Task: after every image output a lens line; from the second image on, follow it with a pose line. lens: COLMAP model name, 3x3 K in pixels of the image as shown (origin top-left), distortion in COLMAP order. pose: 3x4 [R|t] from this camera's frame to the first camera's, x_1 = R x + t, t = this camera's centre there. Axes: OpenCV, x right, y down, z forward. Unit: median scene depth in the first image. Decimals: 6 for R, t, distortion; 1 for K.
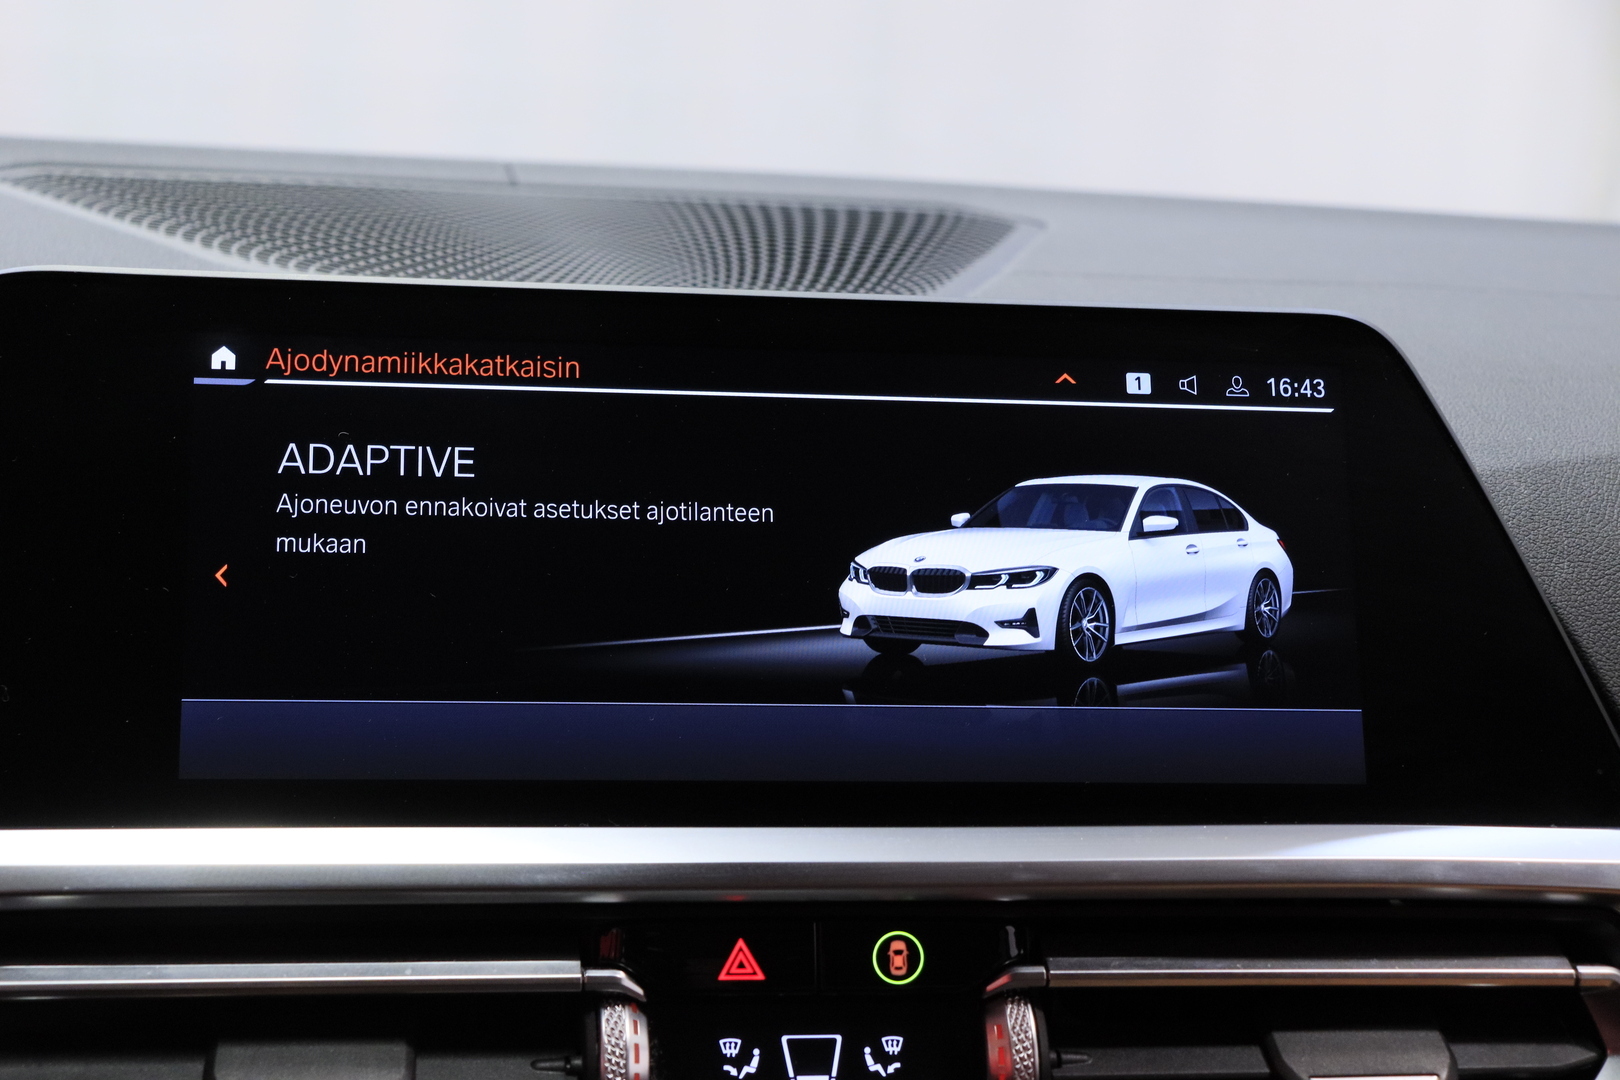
lens RADIAL K [[2661.0, 0, 808.6], [0, 2661.0, 543.7], [0, 0, 1]] dist [0.186751, 0.000000]
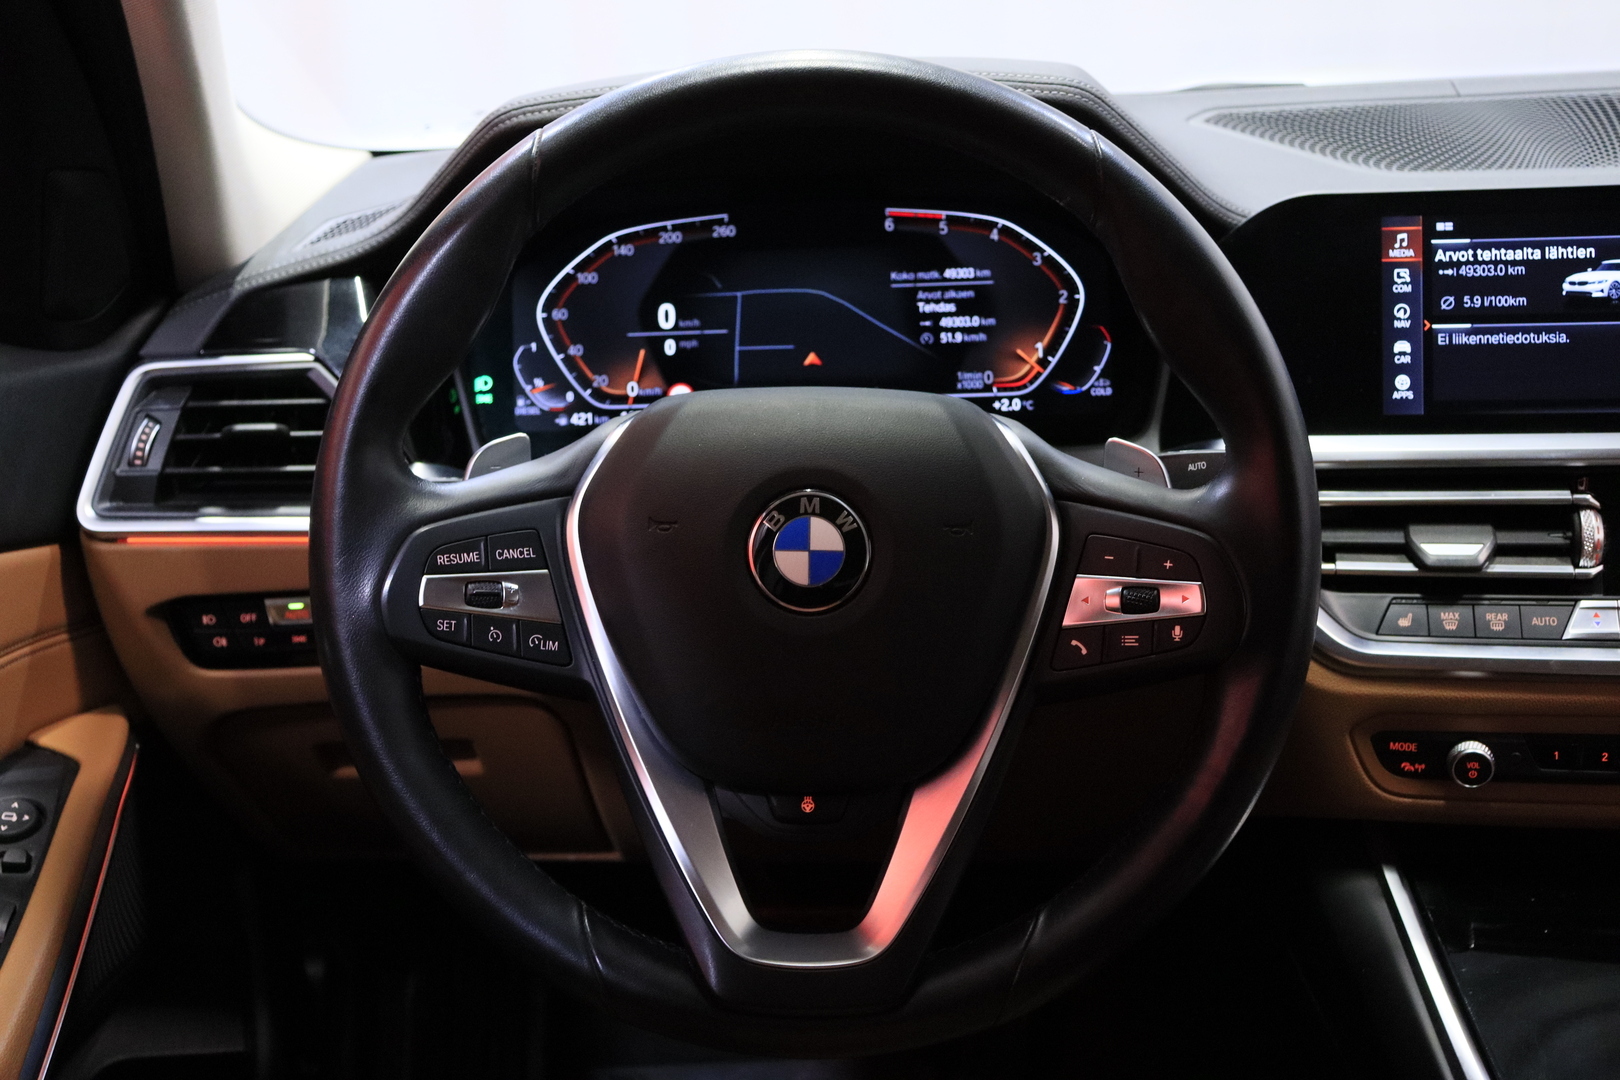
lens RADIAL K [[2177.4, 0, 807.7], [0, 2177.4, 535.0], [0, 0, 1]] dist [0.052390, 0.000000]
pose [[0.956864, -0.002679, -0.290524, -0.154962], [0.040538, 0.991407, 0.124374, -0.061195], [0.287694, -0.130786, 0.948750, -0.903101]]
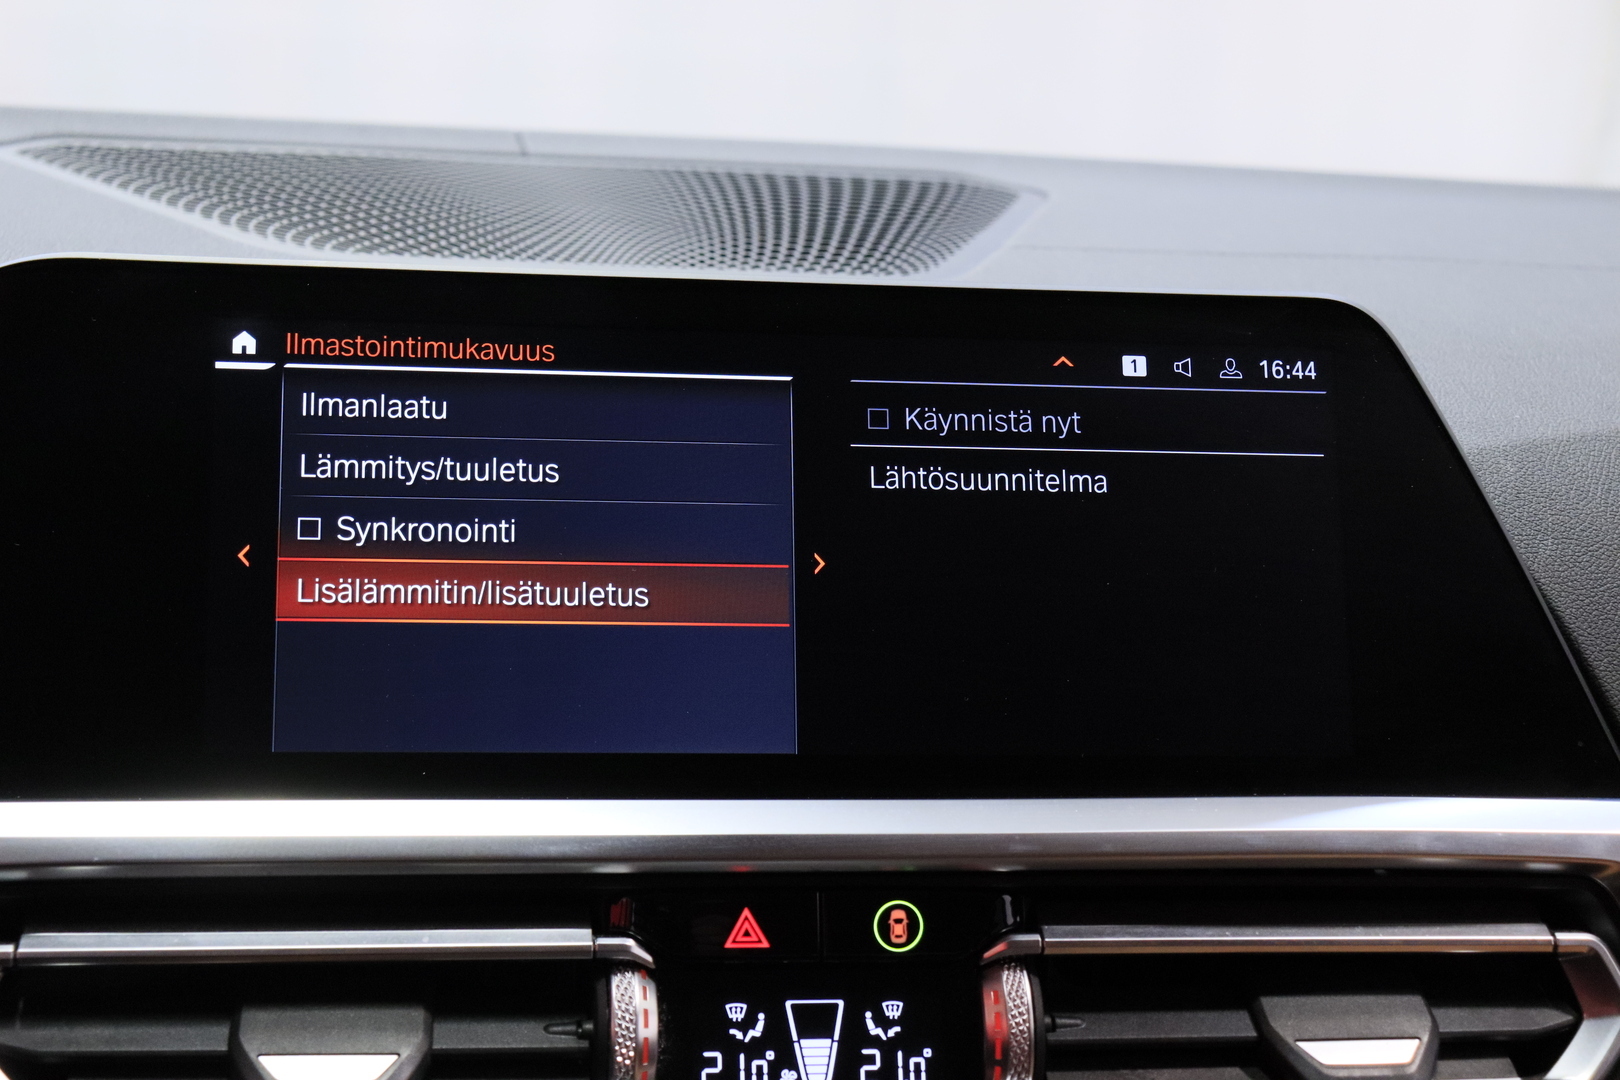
lens RADIAL K [[2661.0, 0, 810.3], [0, 2661.0, 538.6], [0, 0, 1]] dist [0.186751, 0.000000]
pose [[0.999997, 0.001515, -0.002152, 0.001359], [-0.001465, 0.999729, 0.023241, -0.018382], [0.002187, -0.023238, 0.999728, -0.029704]]
